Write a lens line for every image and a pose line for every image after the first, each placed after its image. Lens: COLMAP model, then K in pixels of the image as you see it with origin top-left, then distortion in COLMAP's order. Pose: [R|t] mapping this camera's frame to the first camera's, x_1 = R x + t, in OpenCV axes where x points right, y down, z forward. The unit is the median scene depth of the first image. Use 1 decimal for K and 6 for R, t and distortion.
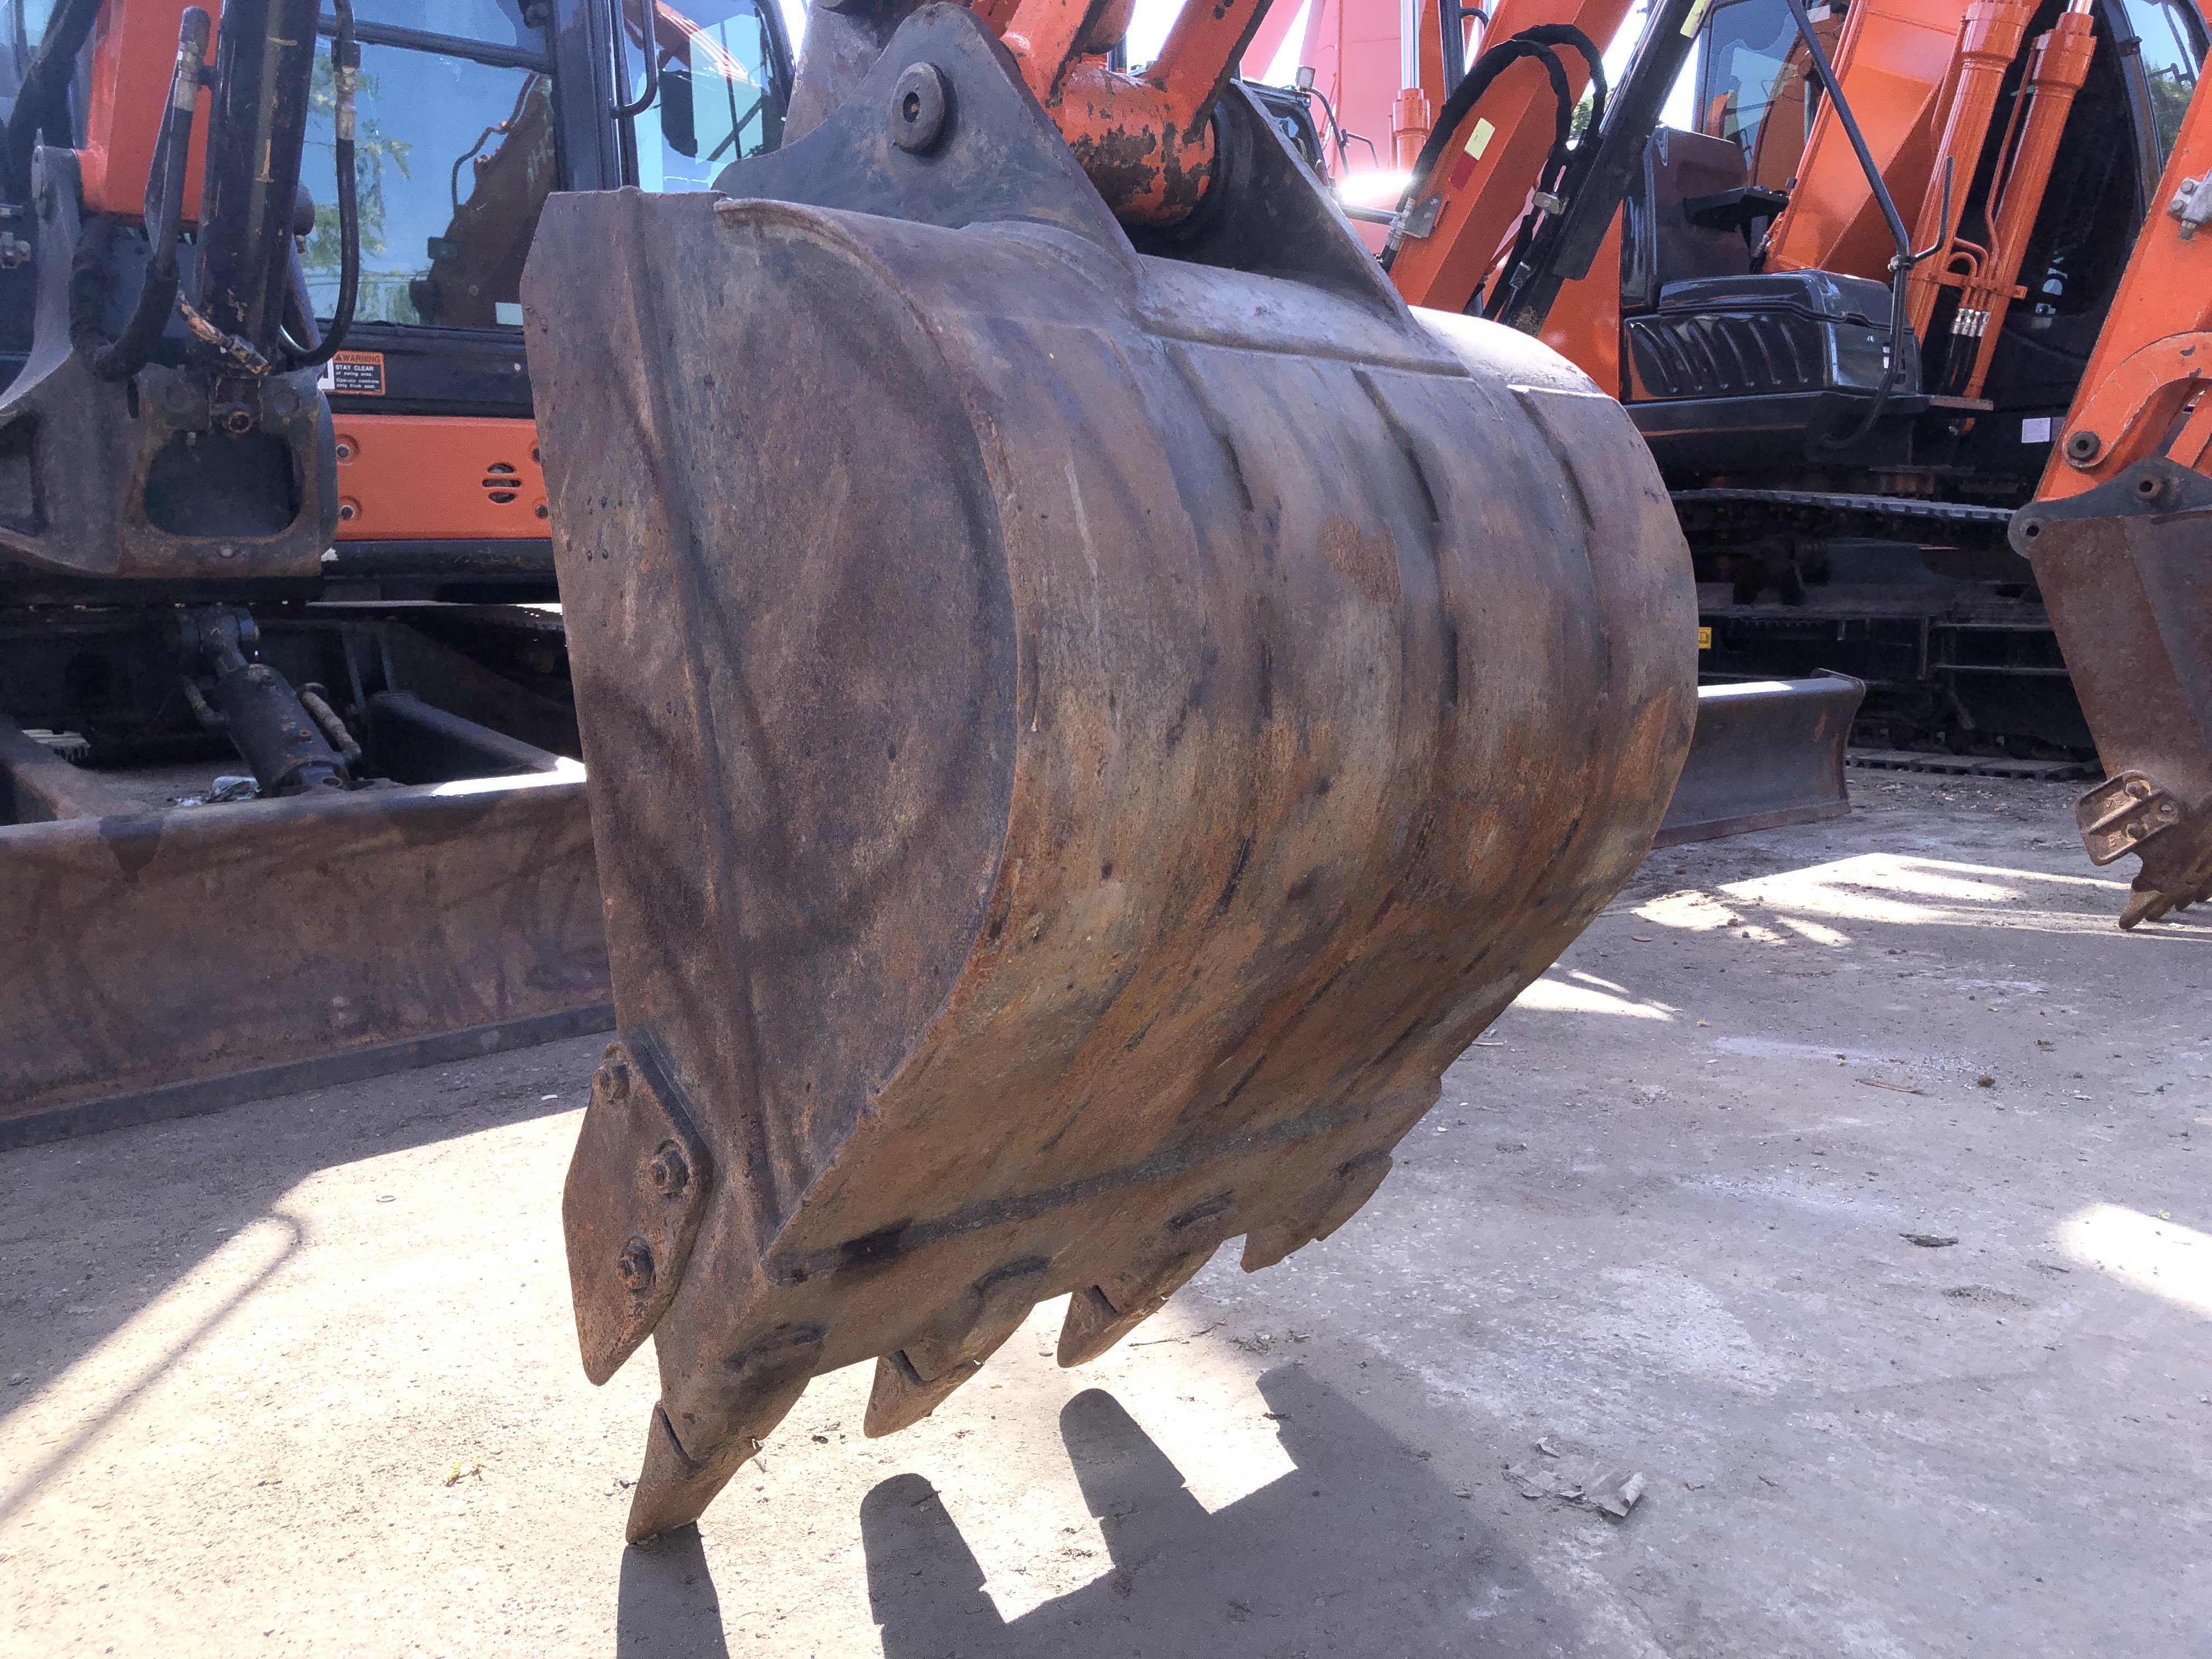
lens RADIAL K [[1820.4, 0, 1100.5], [0, 1820.4, 818.5], [0, 0, 1]] dist [0.021478, 0.003802]
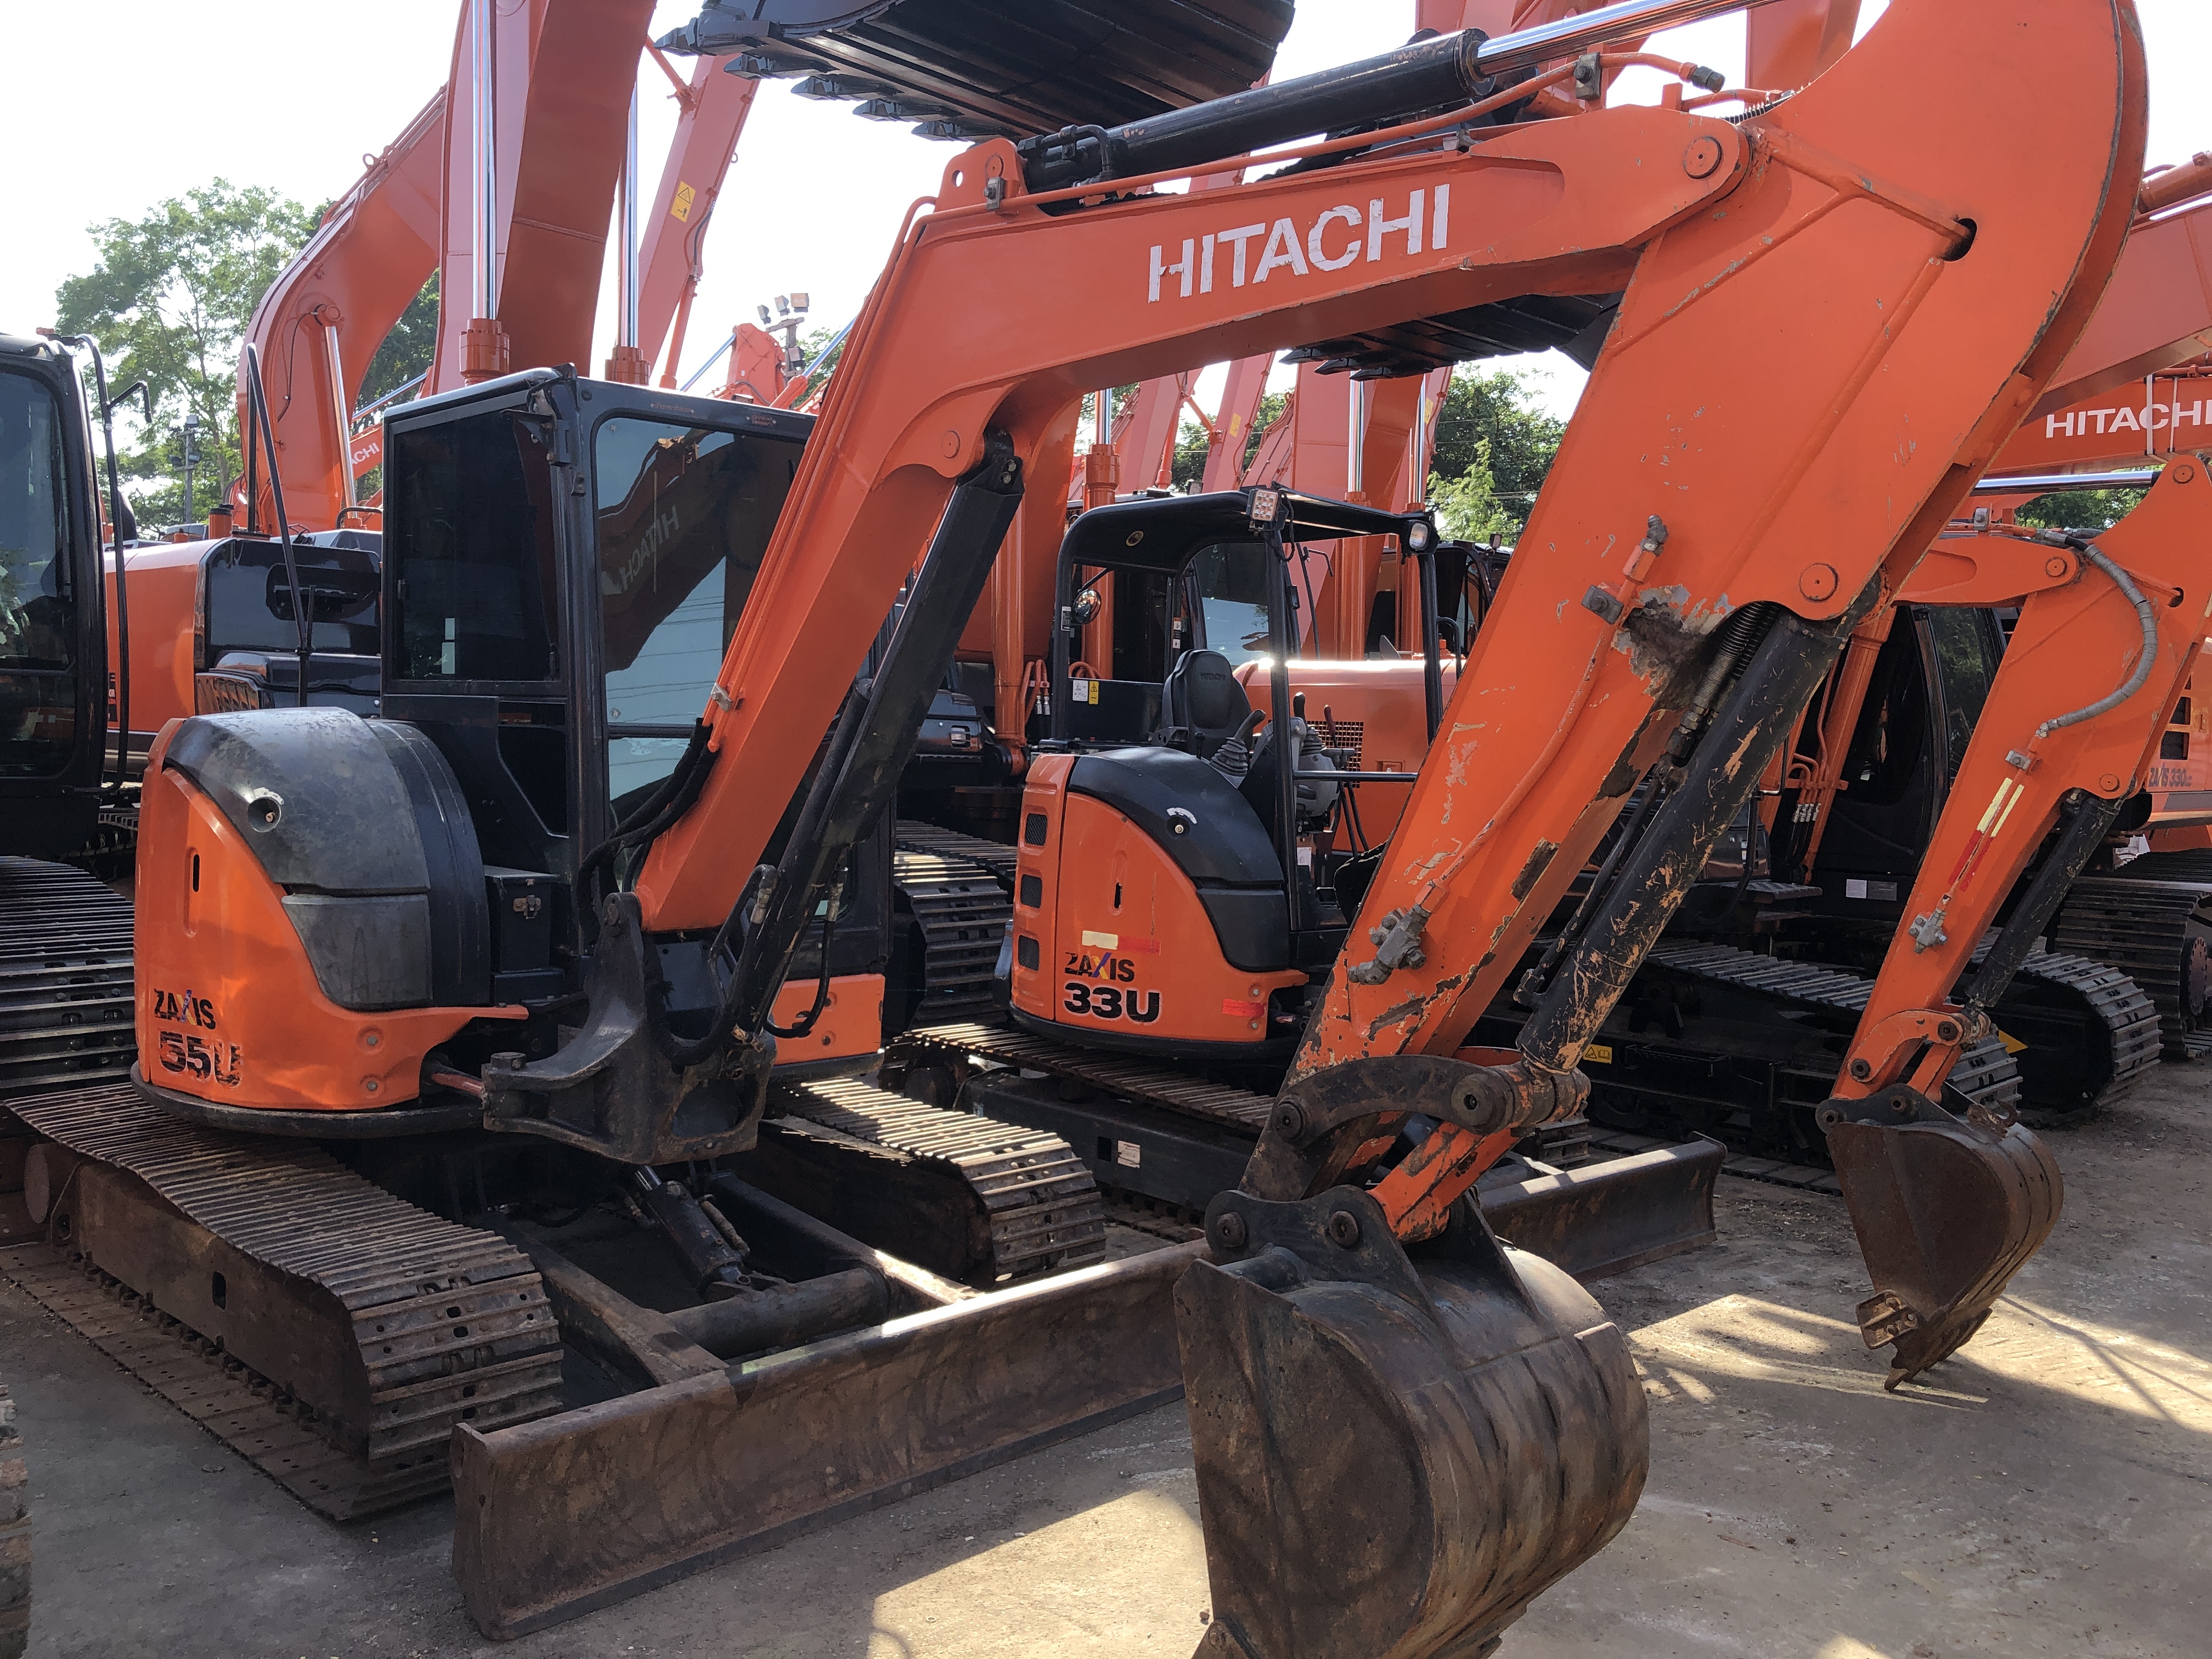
lens RADIAL K [[1820.4, 0, 1105.6], [0, 1820.4, 837.4], [0, 0, 1]] dist [0.021478, 0.003802]
pose [[0.997237, 0.038714, 0.063392, -0.291128], [-0.033104, 0.995634, -0.087280, -0.335299], [-0.066495, 0.084940, 0.994165, -0.718627]]
